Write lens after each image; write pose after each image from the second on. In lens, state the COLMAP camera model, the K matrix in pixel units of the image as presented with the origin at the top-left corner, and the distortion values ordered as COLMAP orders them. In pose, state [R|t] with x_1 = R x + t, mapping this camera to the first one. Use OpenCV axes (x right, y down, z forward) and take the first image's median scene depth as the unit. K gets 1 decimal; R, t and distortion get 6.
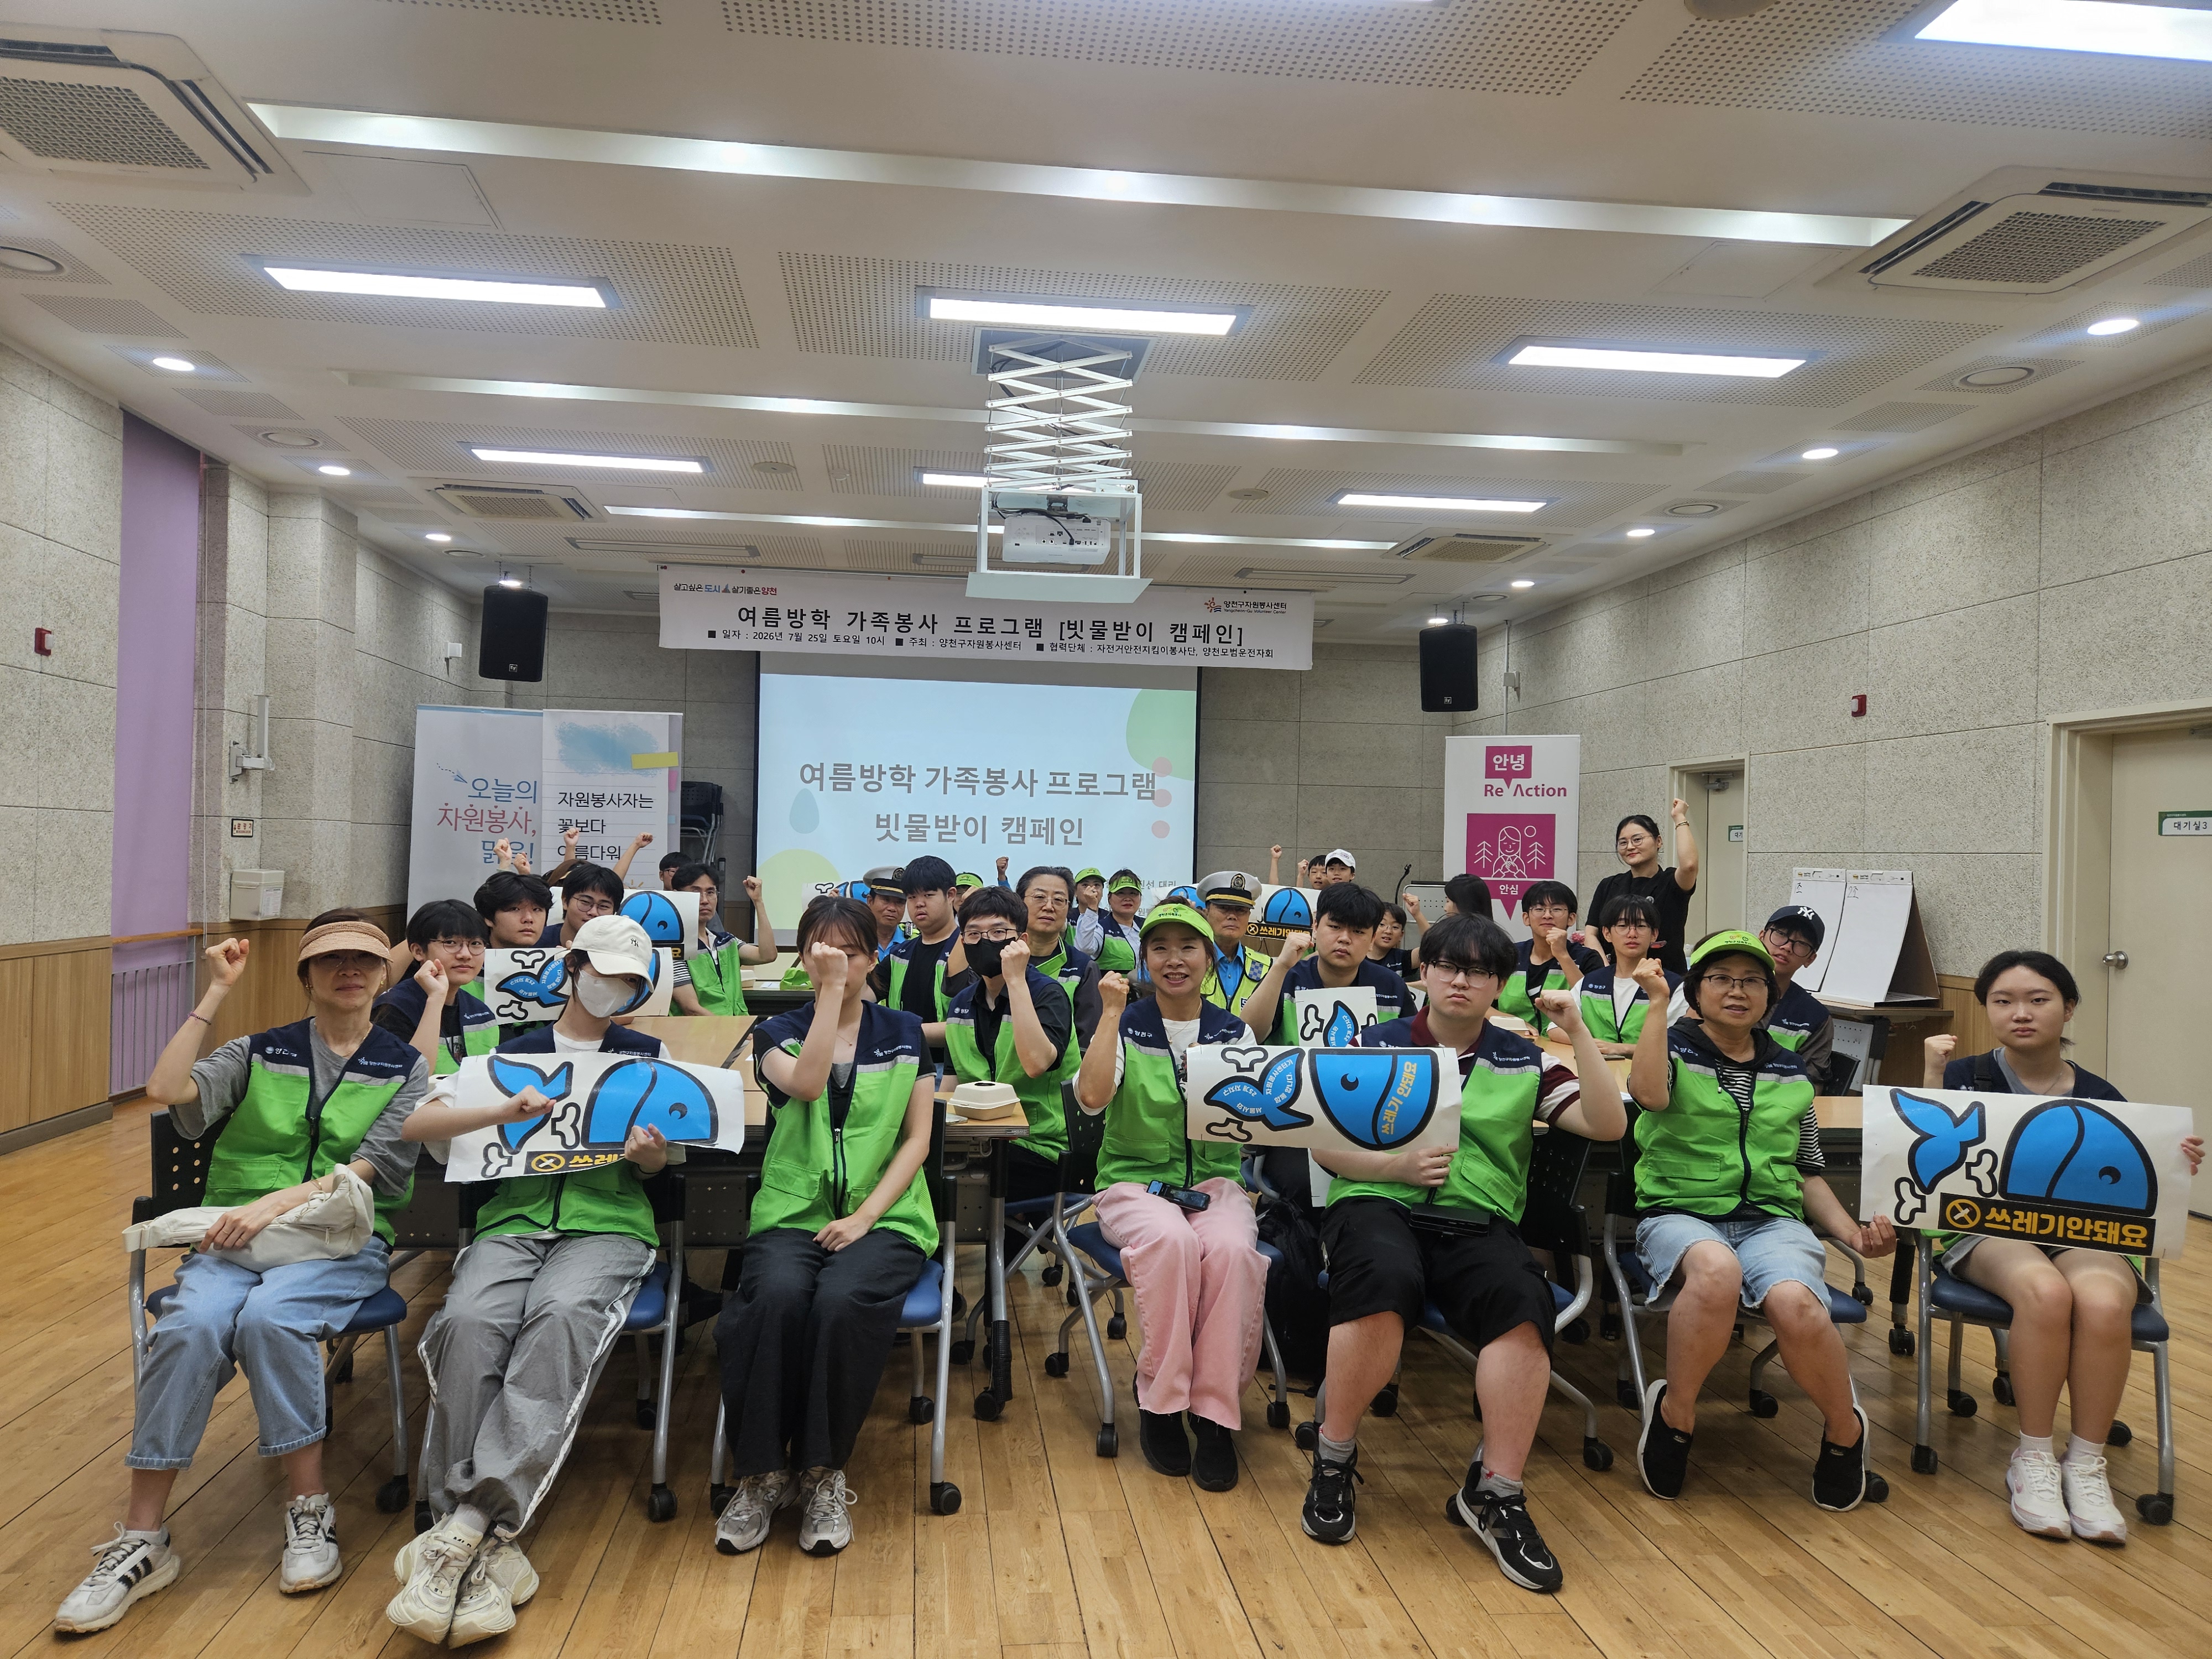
lens RADIAL K [[1484.6, 0, 1071.6], [0, 1484.6, 838.3], [0, 0, 1]] dist [0.055687, -0.050333]
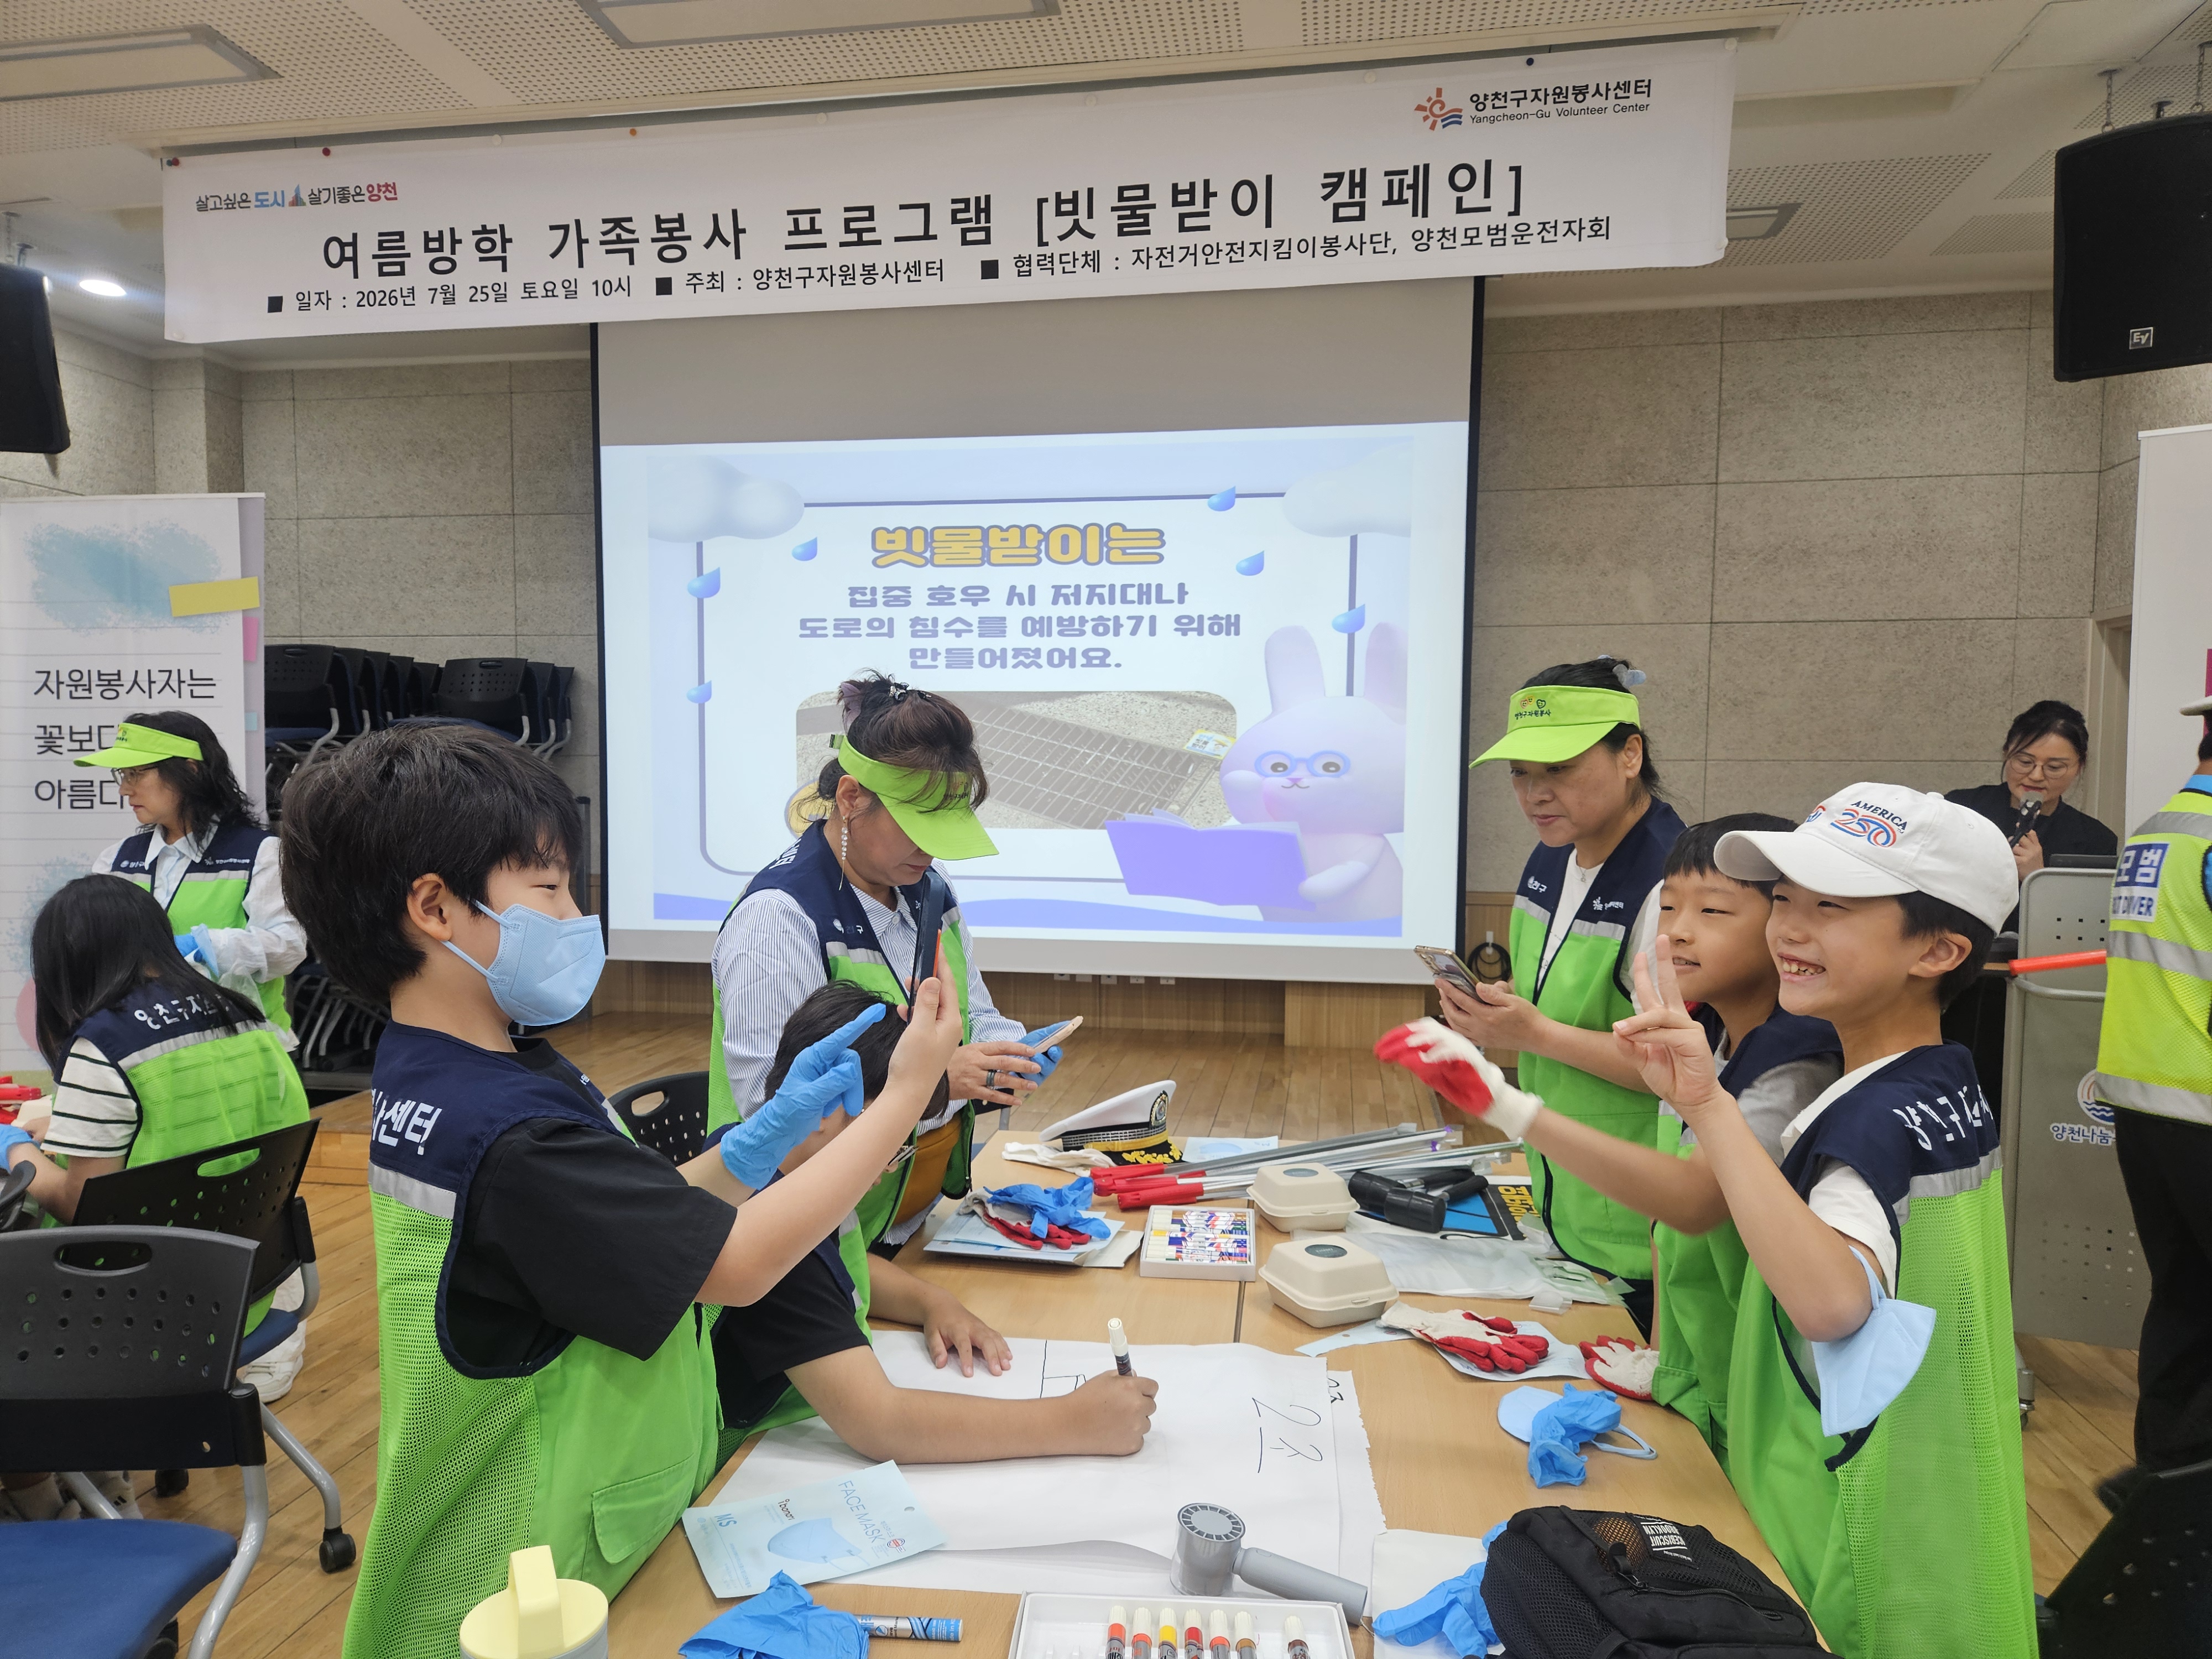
lens RADIAL K [[1484.6, 0, 1071.6], [0, 1484.6, 838.3], [0, 0, 1]] dist [0.055687, -0.050333]
pose [[0.960234, -0.004276, -0.279165, 0.114776], [0.018372, 0.998683, 0.047894, 0.006357], [0.278592, -0.051118, 0.959048, 0.623668]]
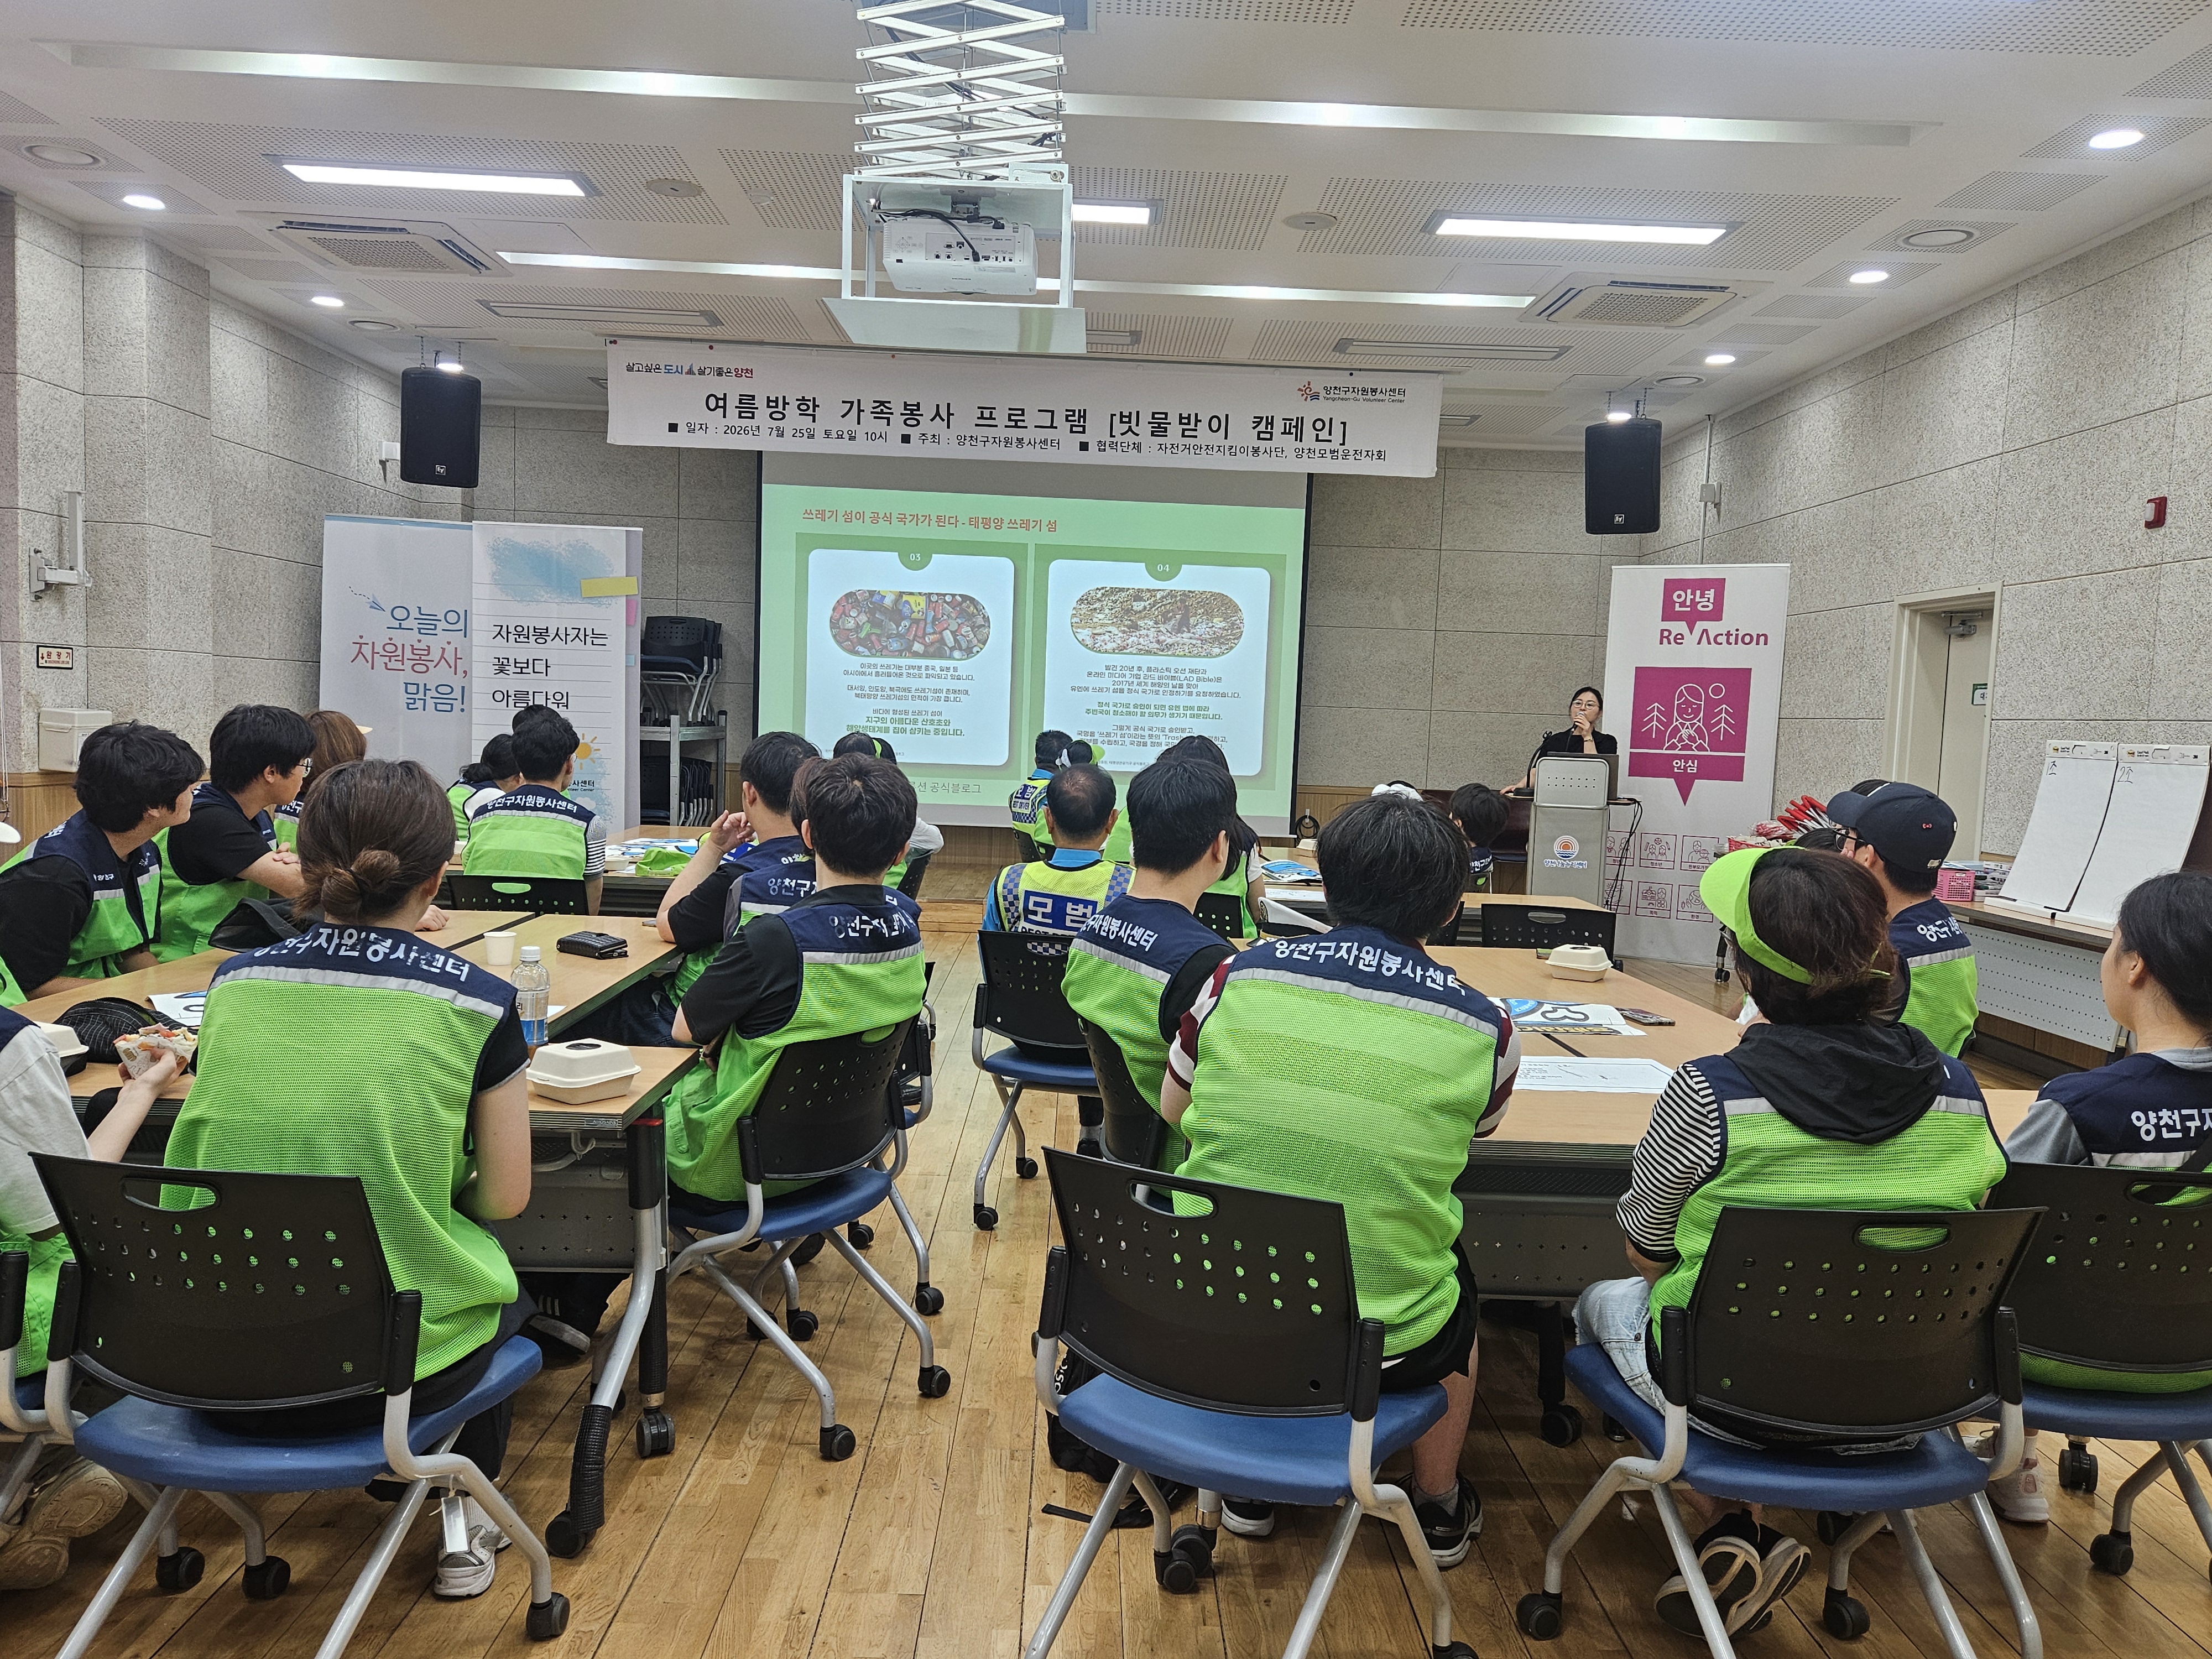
lens RADIAL K [[1674.2, 0, 1107.0], [0, 1674.2, 841.2], [0, 0, 1]] dist [0.054368, -0.051076]
pose [[0.995546, 0.023171, -0.091387, 0.078390], [-0.015535, 0.996395, 0.083399, 0.005264], [0.092990, -0.081608, 0.992317, 0.105824]]
